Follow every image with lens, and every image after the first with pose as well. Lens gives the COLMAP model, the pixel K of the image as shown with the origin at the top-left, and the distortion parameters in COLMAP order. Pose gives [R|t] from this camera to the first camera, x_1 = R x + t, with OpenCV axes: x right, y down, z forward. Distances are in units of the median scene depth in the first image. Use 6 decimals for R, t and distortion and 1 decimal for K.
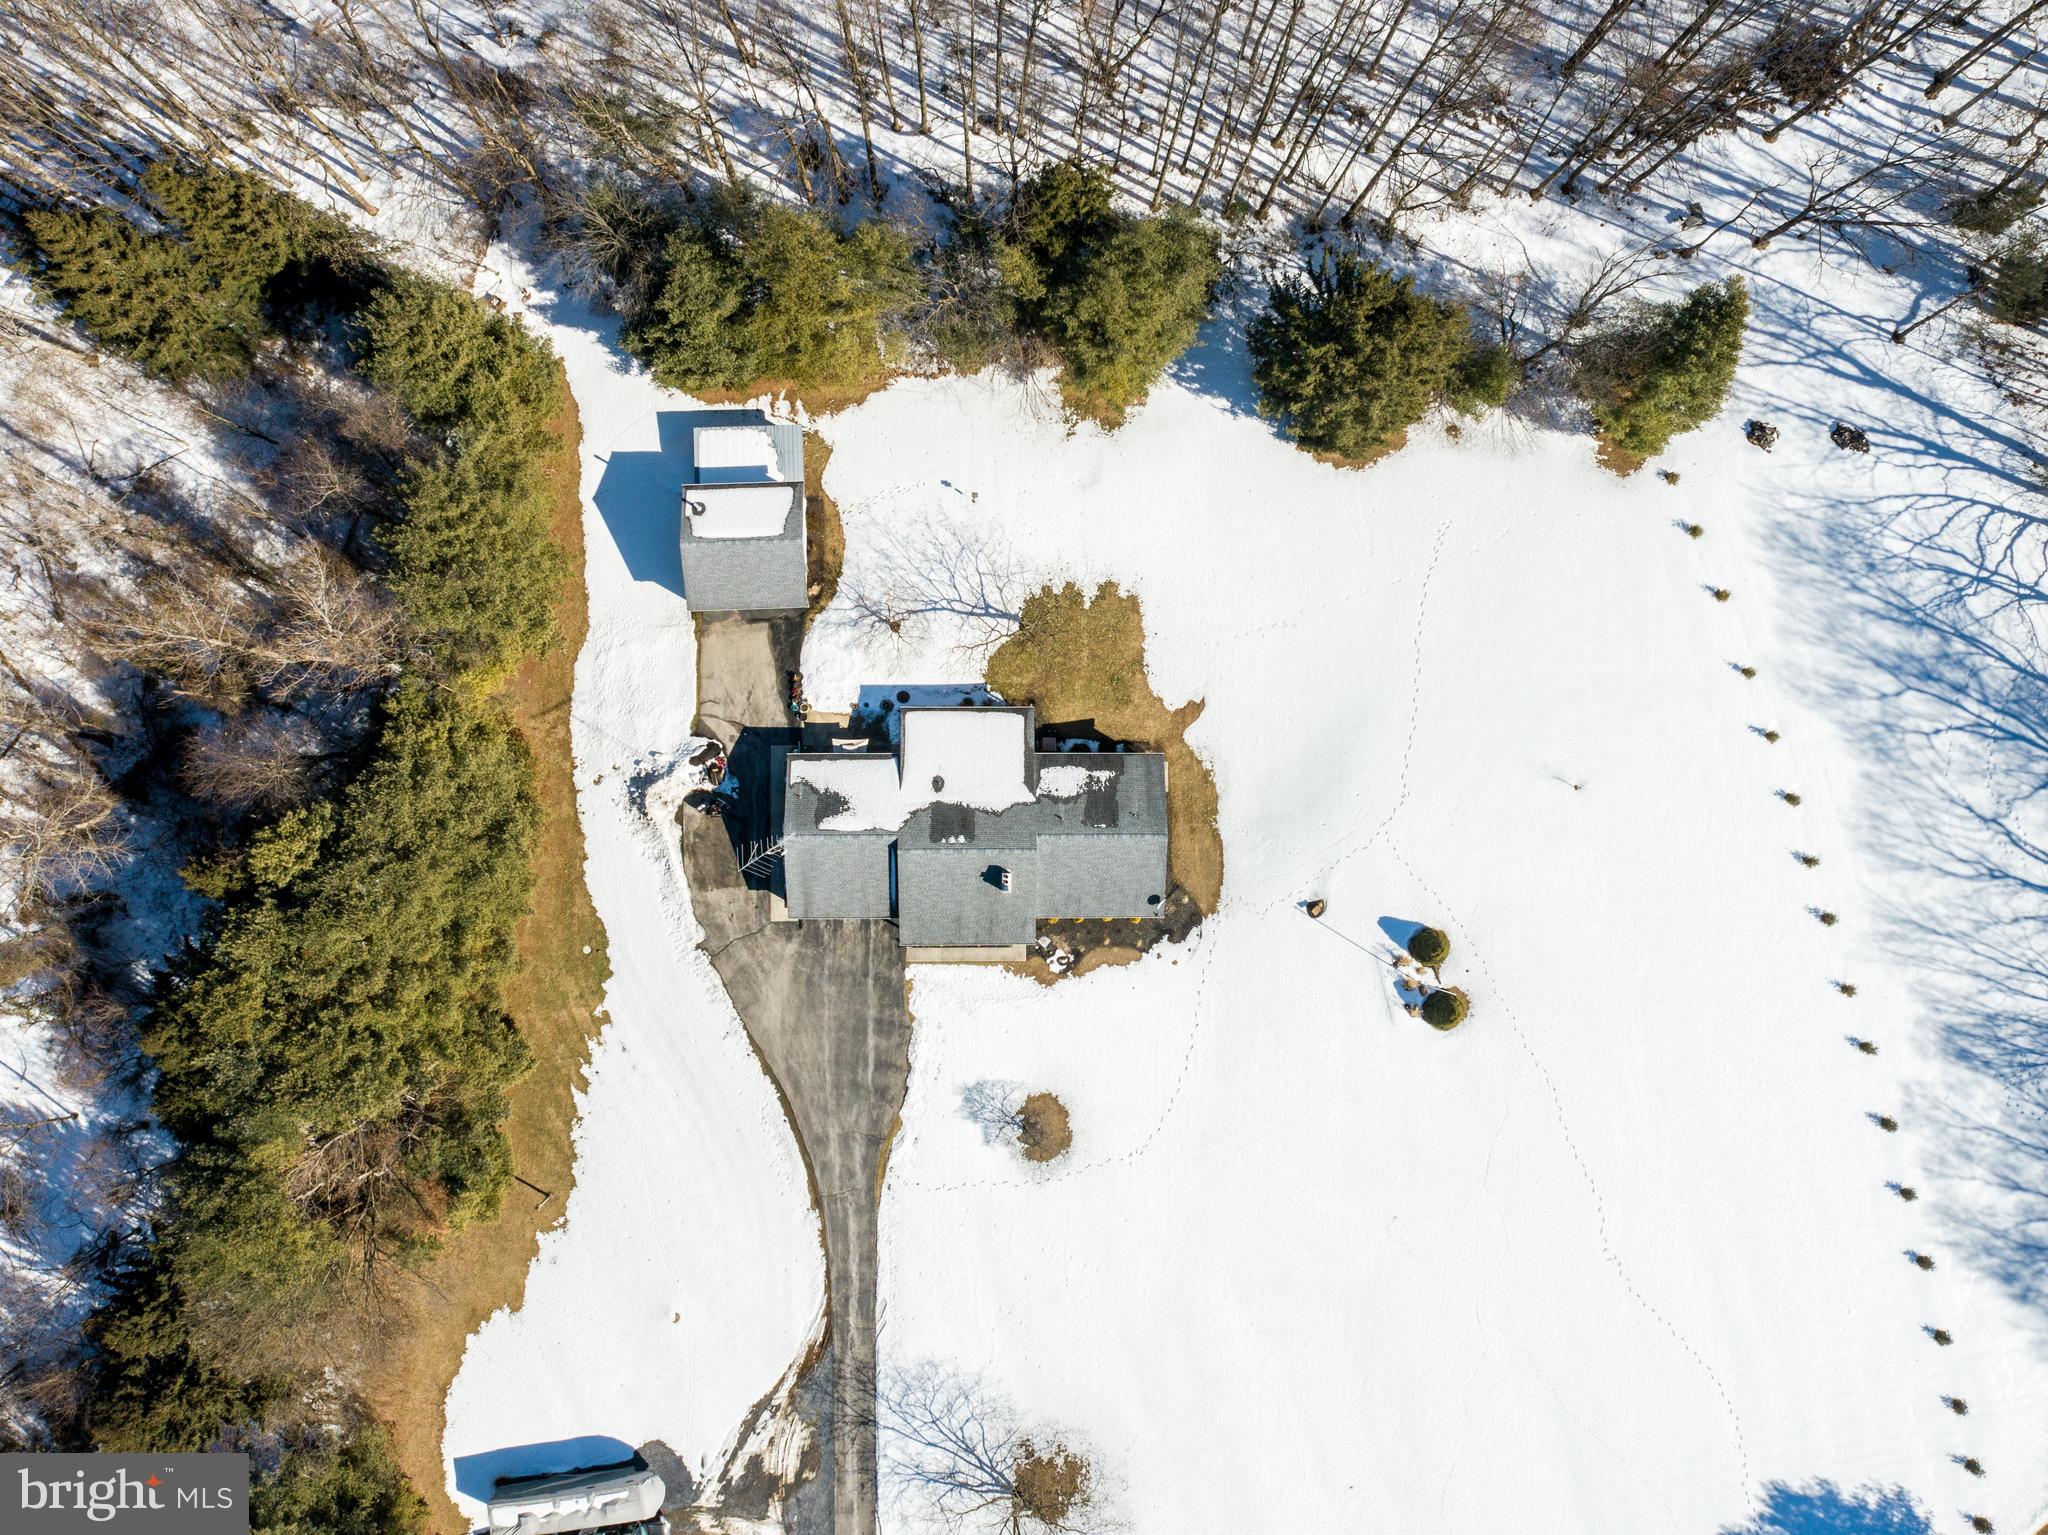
lens RADIAL K [[1559.0, 0, 1019.8], [0, 1559.0, 769.7], [0, 0, 1]] dist [-0.015441, 0.009590]
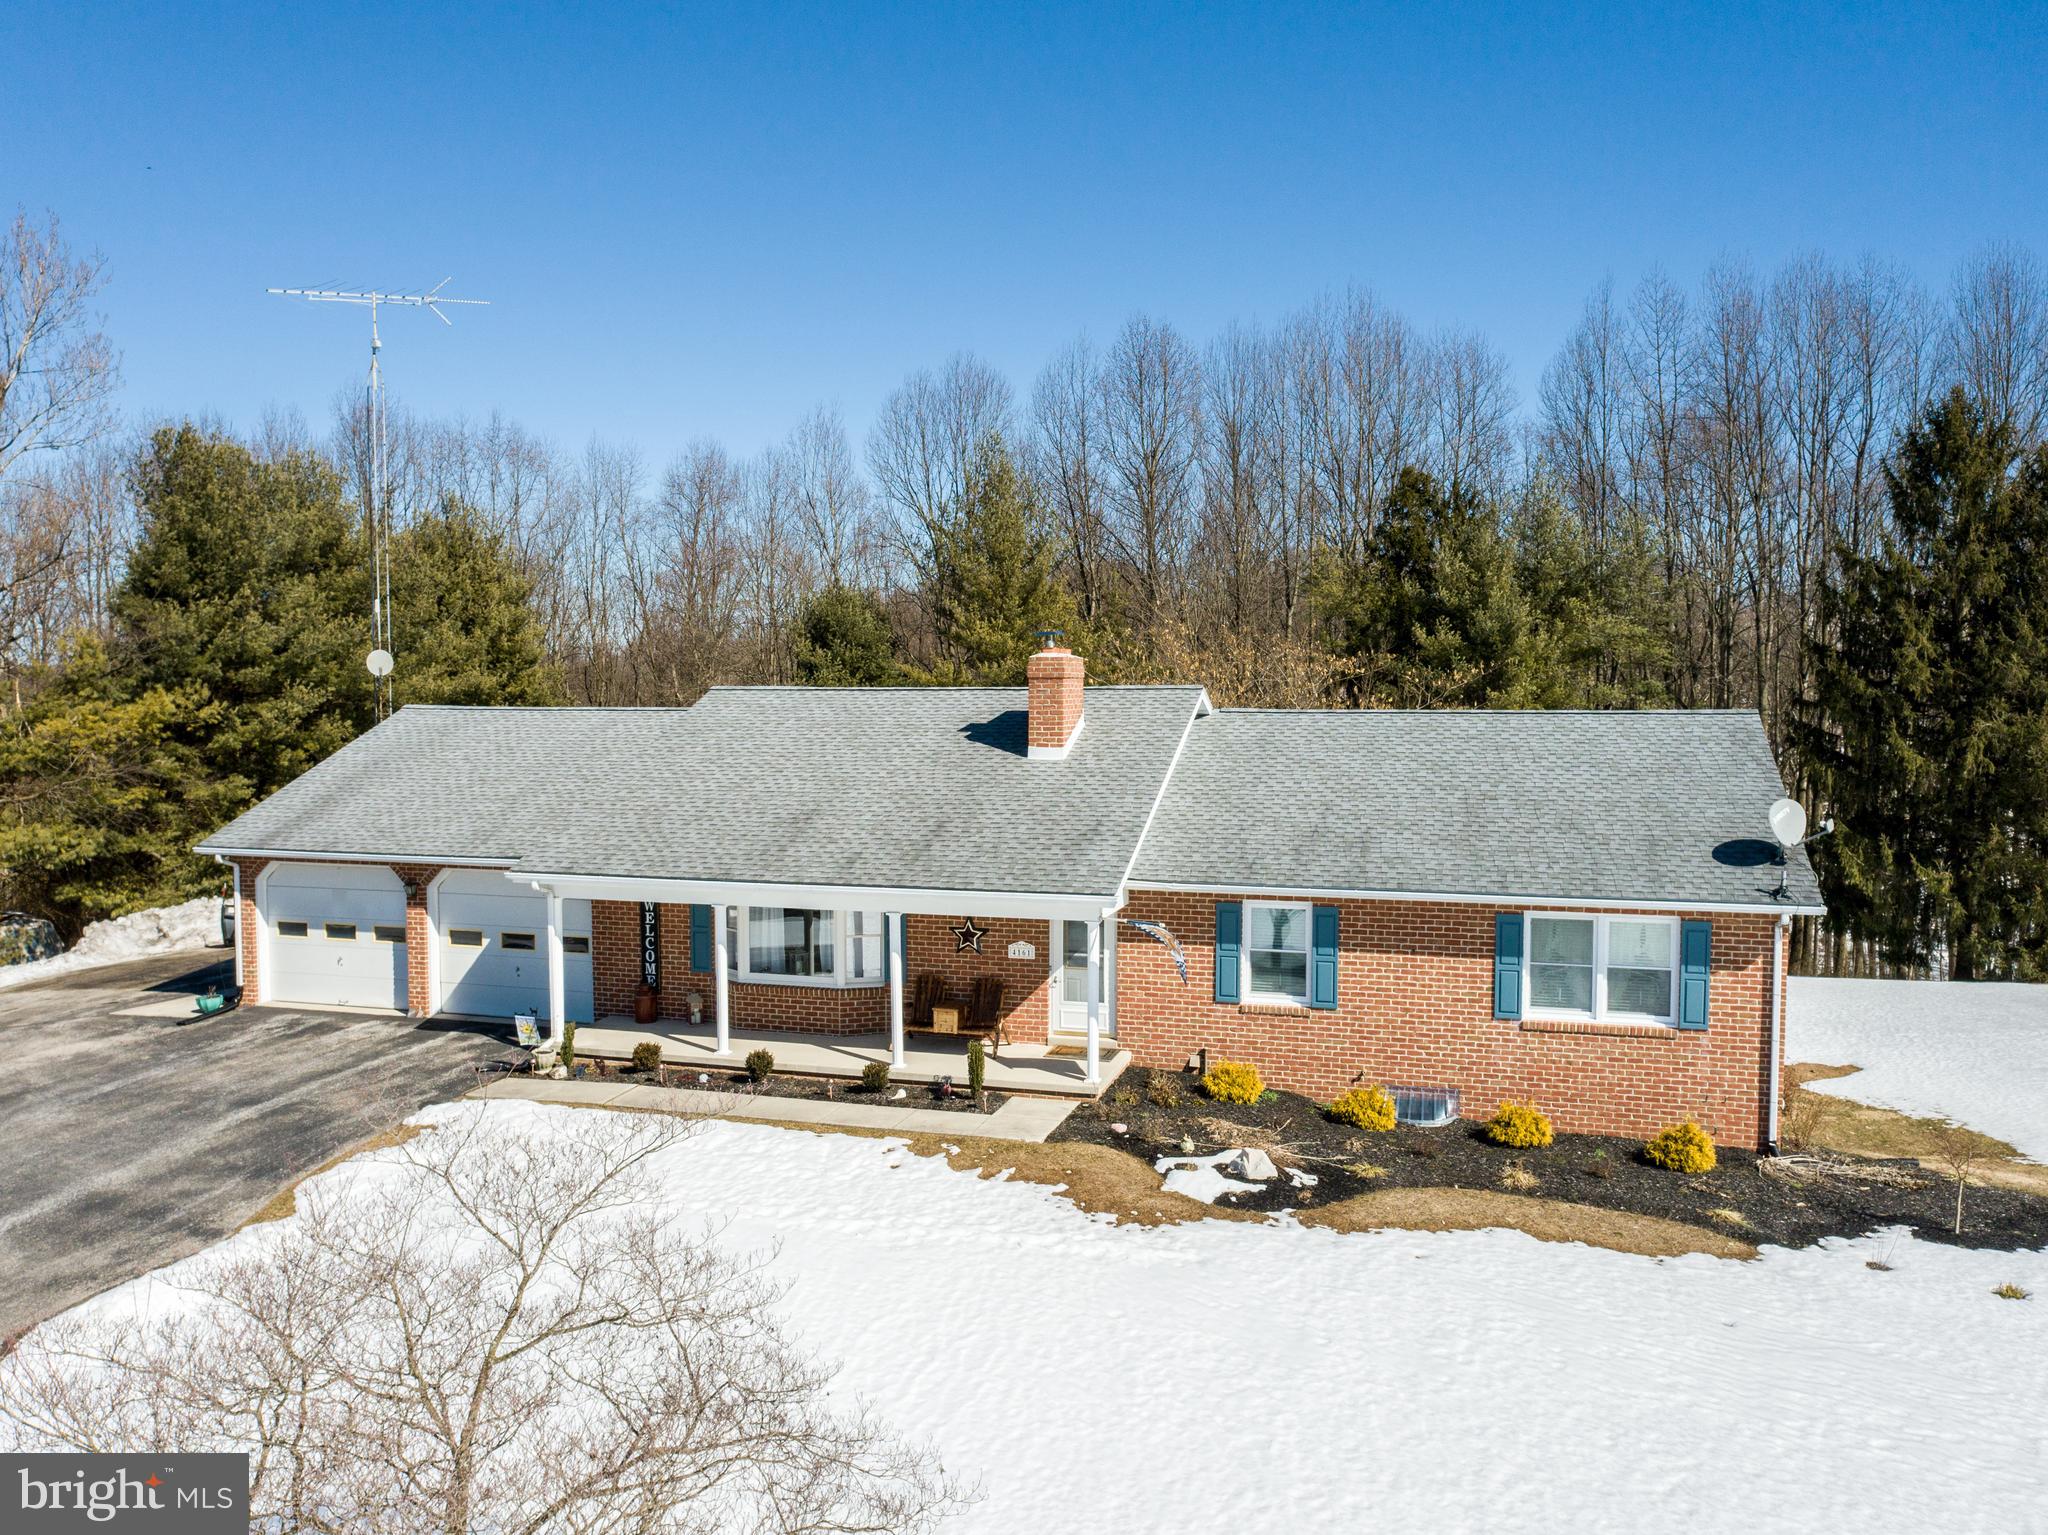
lens RADIAL K [[1562.1, 0, 1021.1], [0, 1562.1, 767.5], [0, 0, 1]] dist [-0.018395, 0.010086]
pose [[0.956650, -0.012648, -0.290966, 0.053386], [-0.290101, 0.046907, -0.955846, 0.288333], [0.025738, 0.998819, 0.041204, 0.942260]]
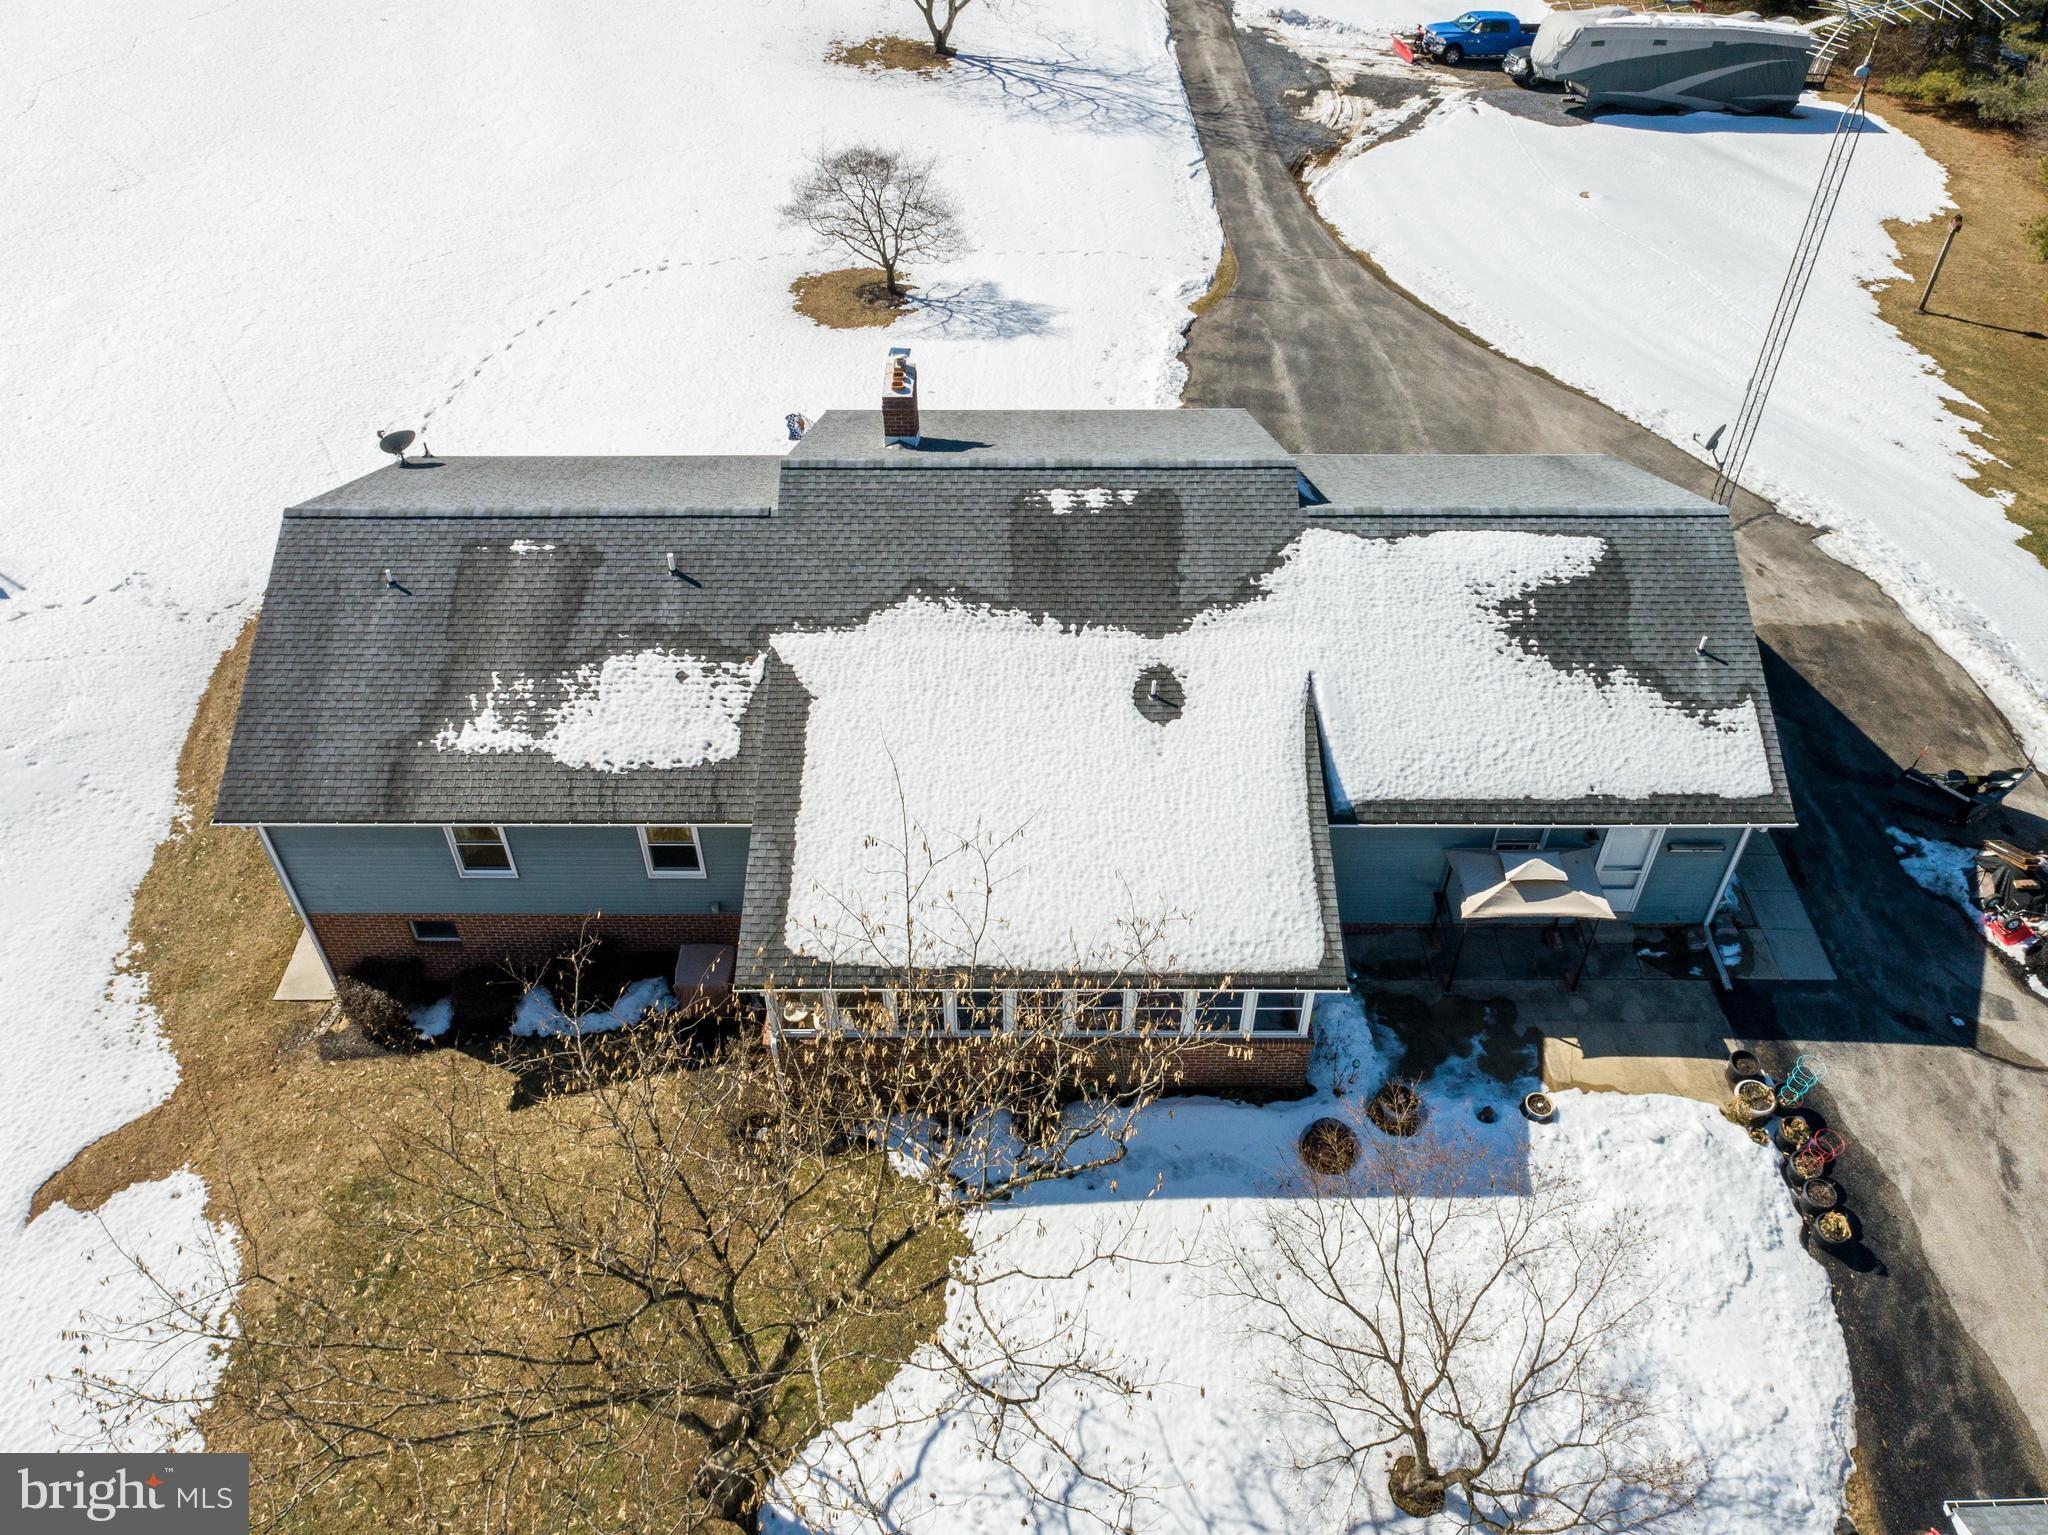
lens RADIAL K [[1578.8, 0, 1020.1], [0, 1578.8, 768.8], [0, 0, 1]] dist [-0.019434, 0.015030]
pose [[-0.999654, -0.020747, -0.016184, -0.025369], [0.002395, -0.684243, 0.729250, -0.172881], [-0.026204, 0.728958, 0.684056, 0.799978]]
